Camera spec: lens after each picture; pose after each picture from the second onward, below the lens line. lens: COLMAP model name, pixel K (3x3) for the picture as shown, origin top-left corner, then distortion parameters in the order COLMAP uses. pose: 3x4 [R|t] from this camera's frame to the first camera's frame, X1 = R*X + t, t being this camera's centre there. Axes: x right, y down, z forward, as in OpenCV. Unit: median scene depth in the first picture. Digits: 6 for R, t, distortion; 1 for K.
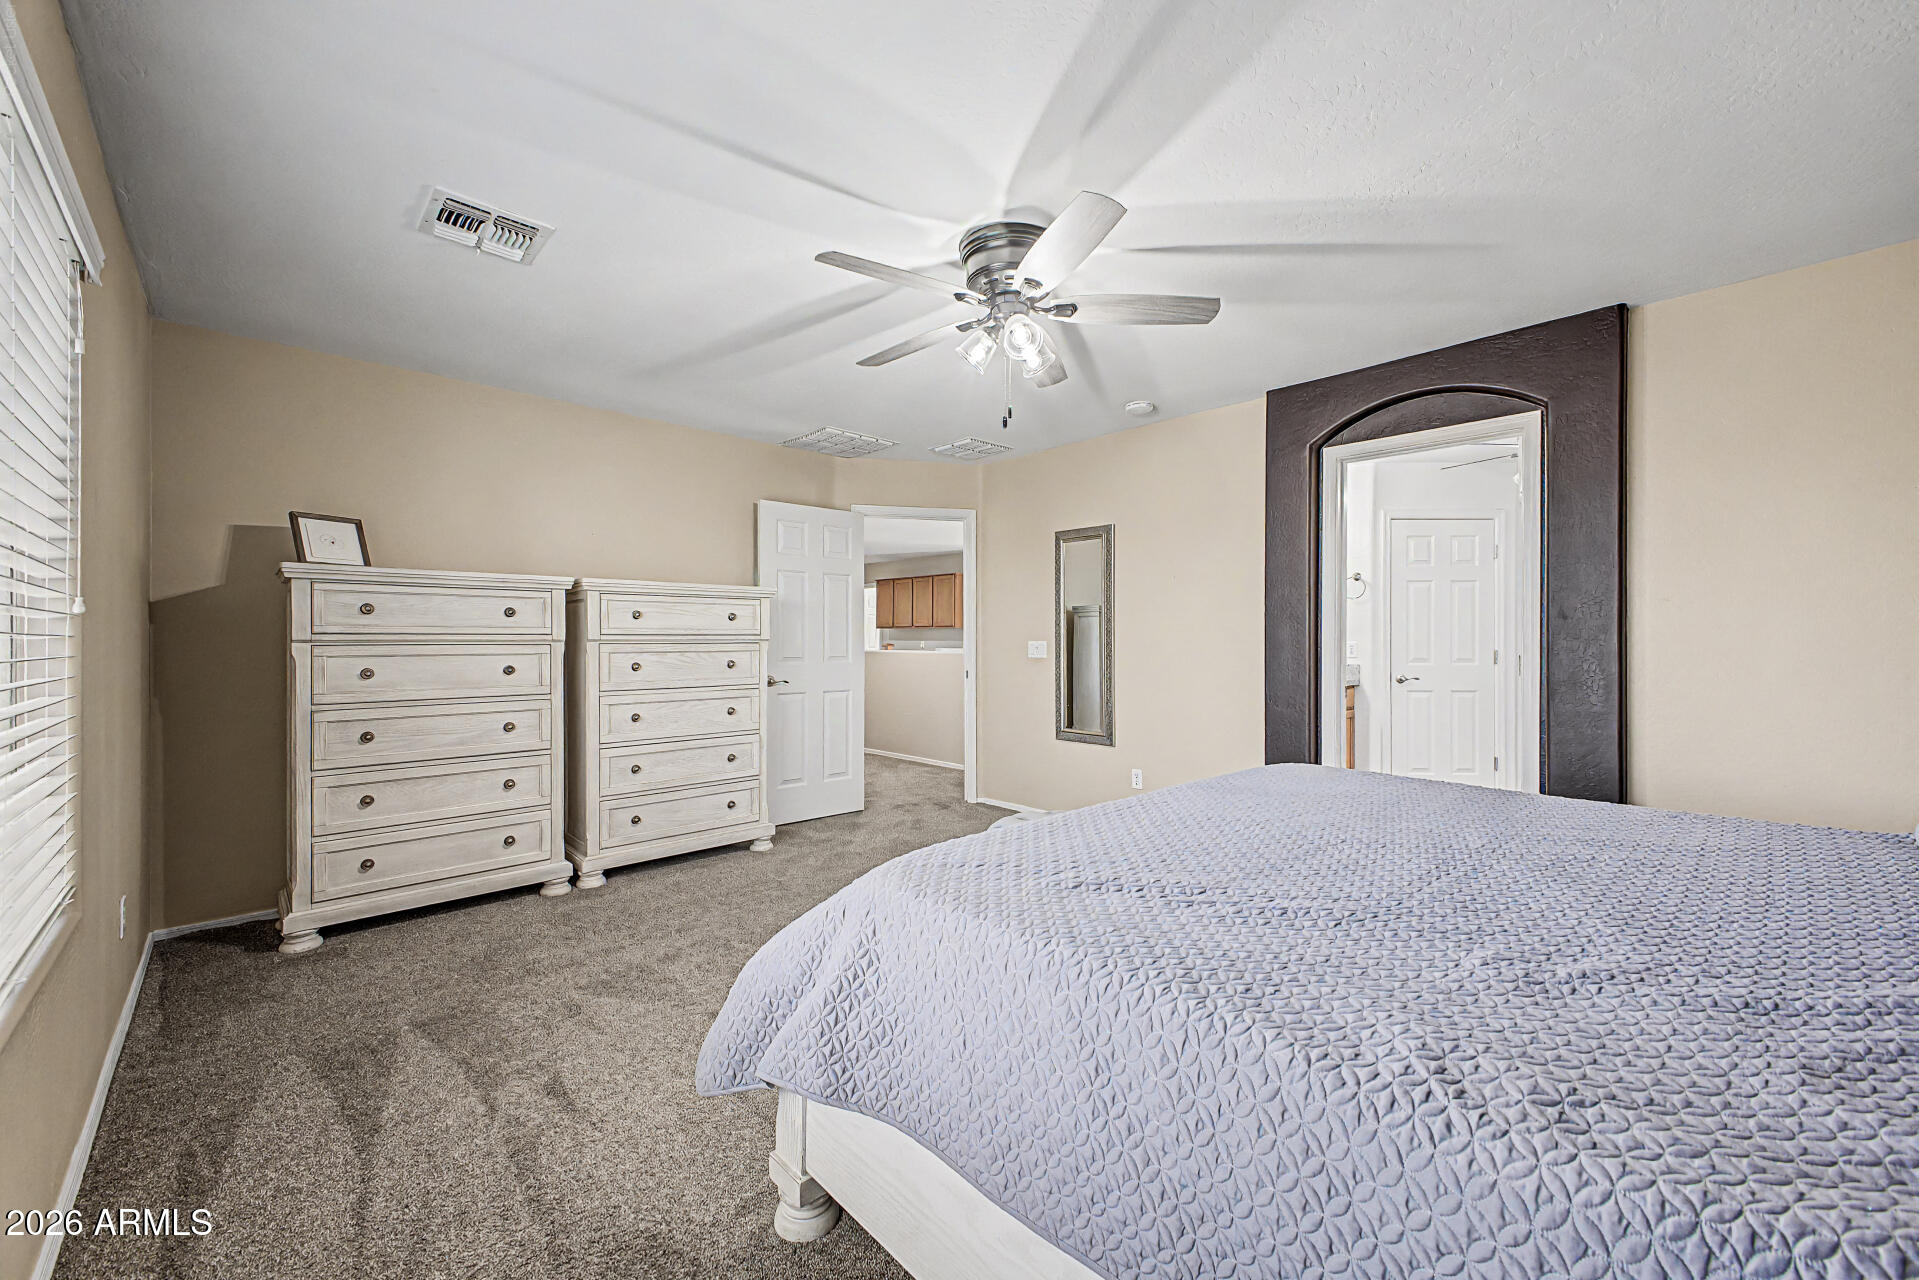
lens RADIAL K [[762.8, 0, 959.7], [0, 762.8, 640.0], [0, 0, 1]] dist [0.000385, -0.000512]
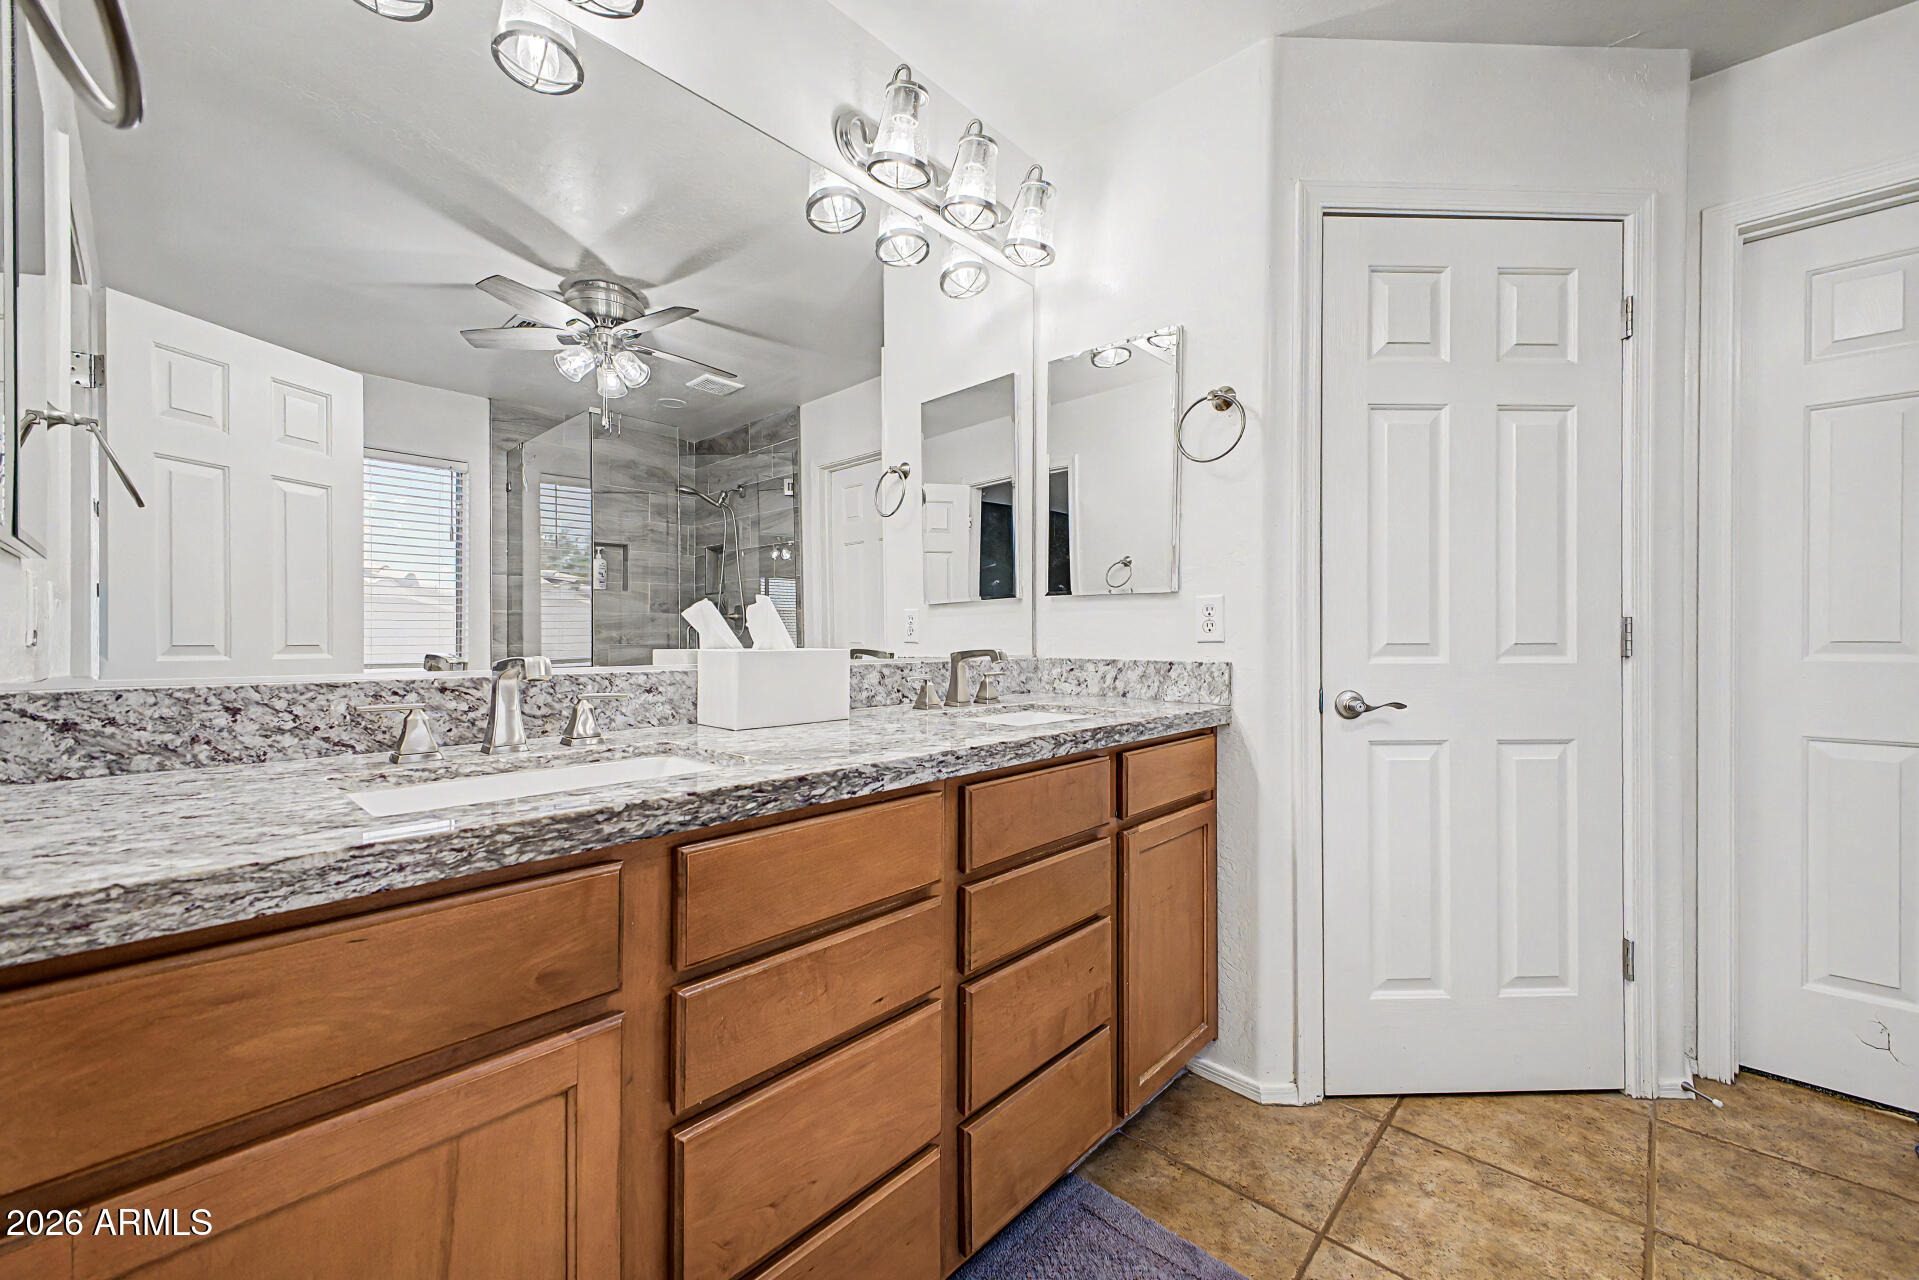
lens RADIAL K [[762.8, 0, 958.7], [0, 762.8, 640.4], [0, 0, 1]] dist [0.000385, -0.000512]
pose [[0.997526, -0.006041, 0.070038, 0.387027], [0.005559, 0.999960, 0.007067, 0.019645], [-0.070078, -0.006660, 0.997519, 0.684599]]
